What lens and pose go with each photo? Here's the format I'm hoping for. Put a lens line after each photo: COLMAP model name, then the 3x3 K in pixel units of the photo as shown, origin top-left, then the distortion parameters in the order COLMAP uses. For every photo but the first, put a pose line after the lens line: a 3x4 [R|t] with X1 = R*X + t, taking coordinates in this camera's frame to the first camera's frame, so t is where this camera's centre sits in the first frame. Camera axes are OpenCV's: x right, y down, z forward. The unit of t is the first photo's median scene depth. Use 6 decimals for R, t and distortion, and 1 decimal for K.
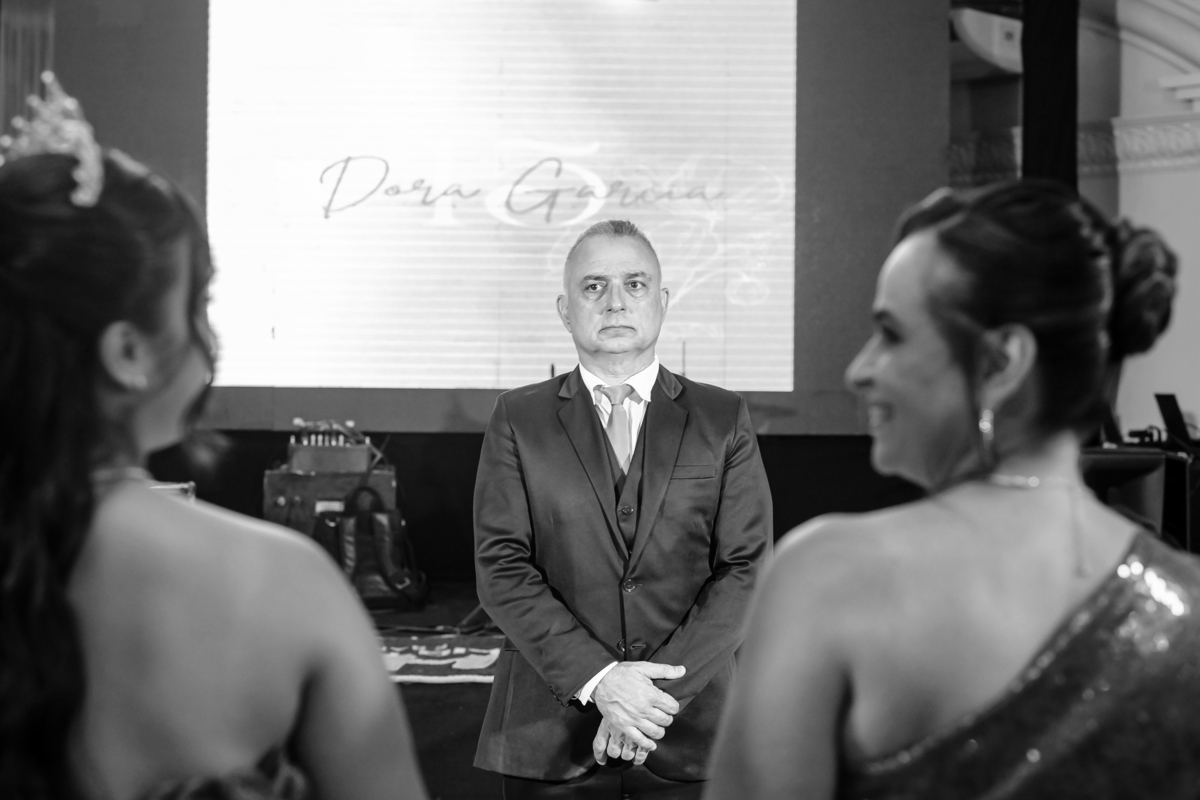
lens RADIAL K [[2605.1, 0, 600.0], [0, 2605.1, 400.0], [0, 0, 1]] dist [-0.276062, -0.157234]
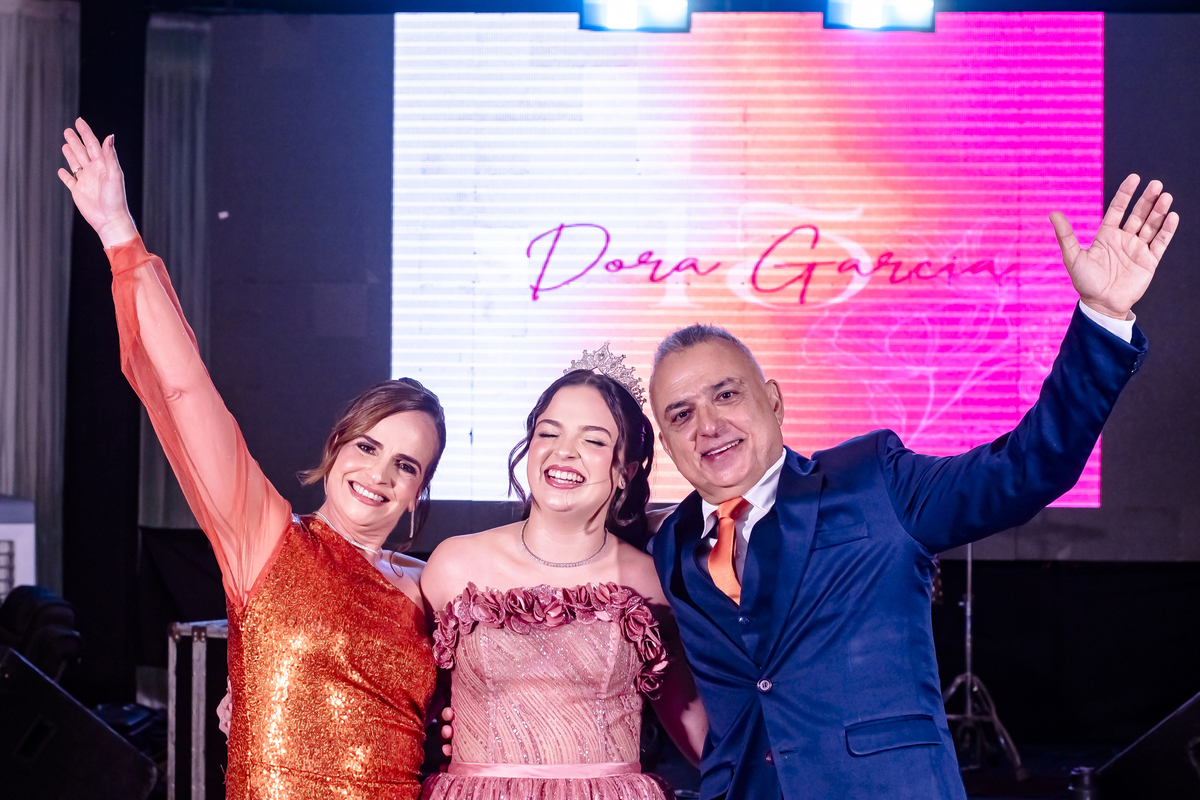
lens RADIAL K [[2047.7, 0, 601.1], [0, 2047.7, 427.5], [0, 0, 1]] dist [-0.187134, 0.087532]
pose [[0.996213, -0.005208, -0.086791, -0.028069], [0.002272, 0.999423, -0.033887, -0.006857], [0.086918, 0.033562, 0.995650, 0.355806]]
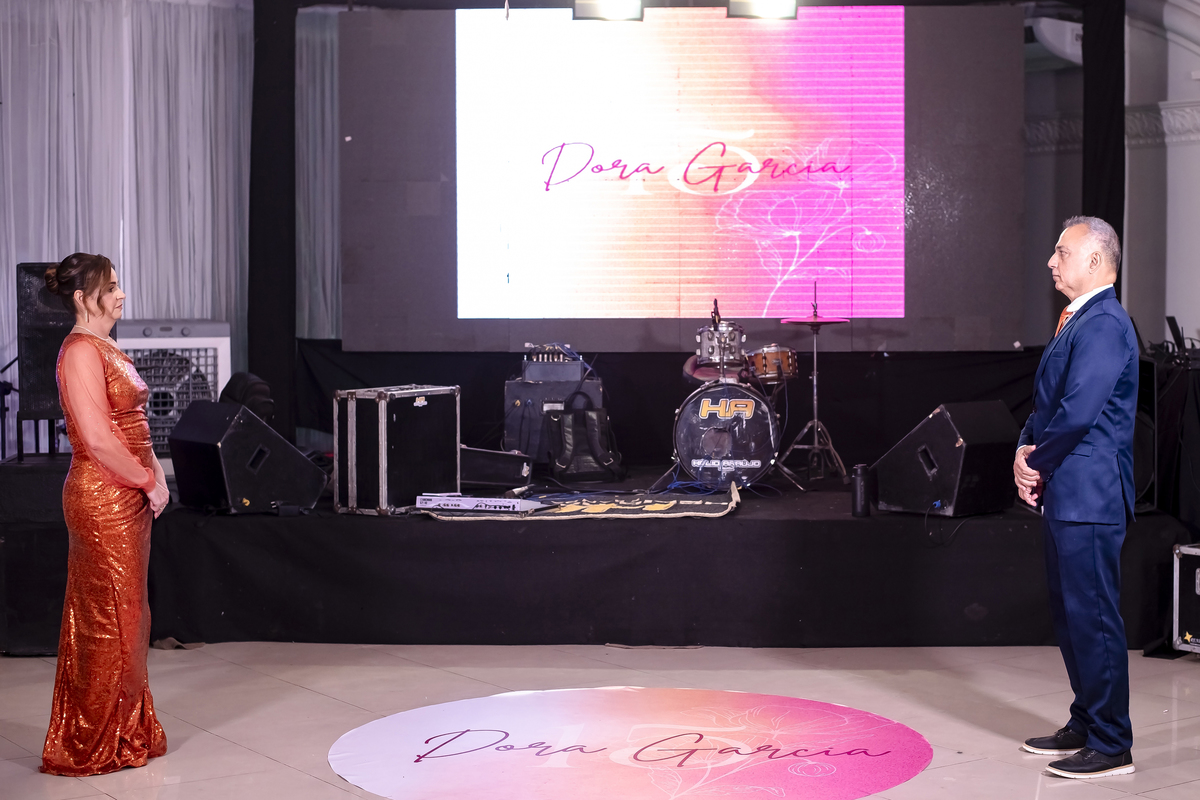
lens RADIAL K [[2047.7, 0, 601.1], [0, 2047.7, 427.5], [0, 0, 1]] dist [-0.187134, 0.087532]
pose [[0.996823, -0.008218, -0.079227, 0.002843], [0.012030, 0.998786, 0.047766, 0.000761], [0.078738, -0.048567, 0.995712, -0.034996]]
